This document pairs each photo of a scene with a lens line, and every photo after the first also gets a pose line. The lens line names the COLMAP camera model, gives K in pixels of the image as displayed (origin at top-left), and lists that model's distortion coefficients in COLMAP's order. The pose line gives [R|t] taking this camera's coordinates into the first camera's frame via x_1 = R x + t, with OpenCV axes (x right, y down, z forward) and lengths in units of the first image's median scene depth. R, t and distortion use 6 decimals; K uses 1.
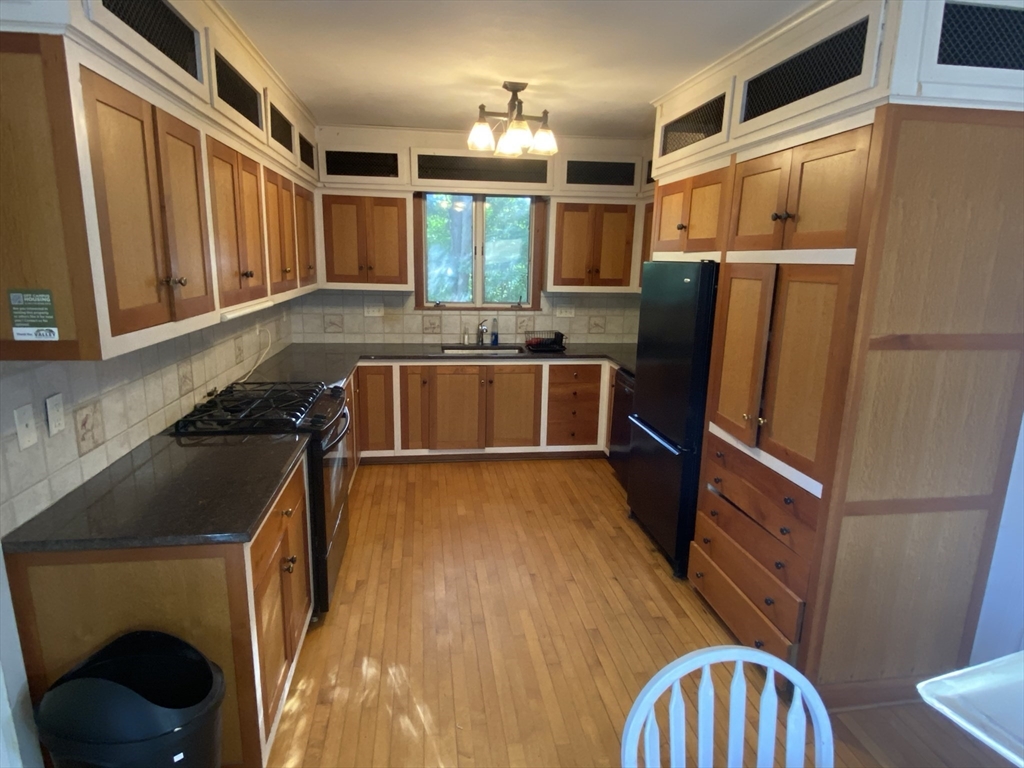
lens RADIAL K [[591.8, 0, 512.0], [0, 591.8, 384.0], [0, 0, 1]] dist [0.003660, 0.000995]
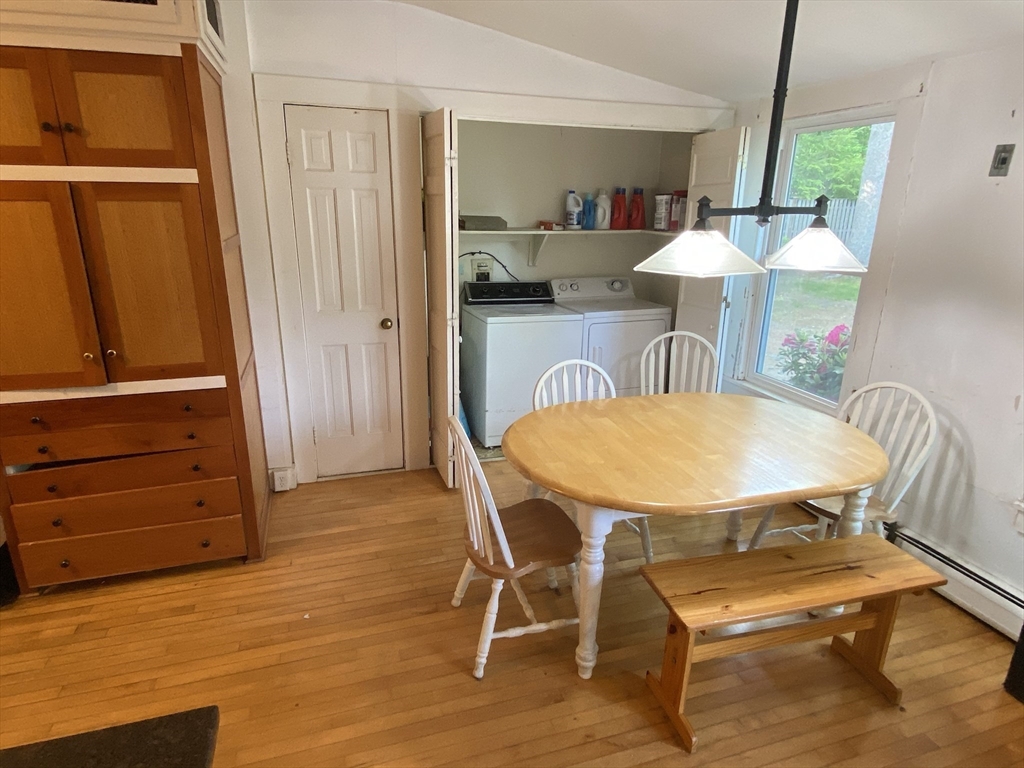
lens RADIAL K [[599.6, 0, 512.0], [0, 599.6, 384.0], [0, 0, 1]] dist [-0.002895, -0.001071]
pose [[-0.158362, -0.312508, 0.936622, -0.615013], [0.187928, 0.921712, 0.339308, -0.100080], [-0.969332, 0.229751, -0.087236, 0.492522]]
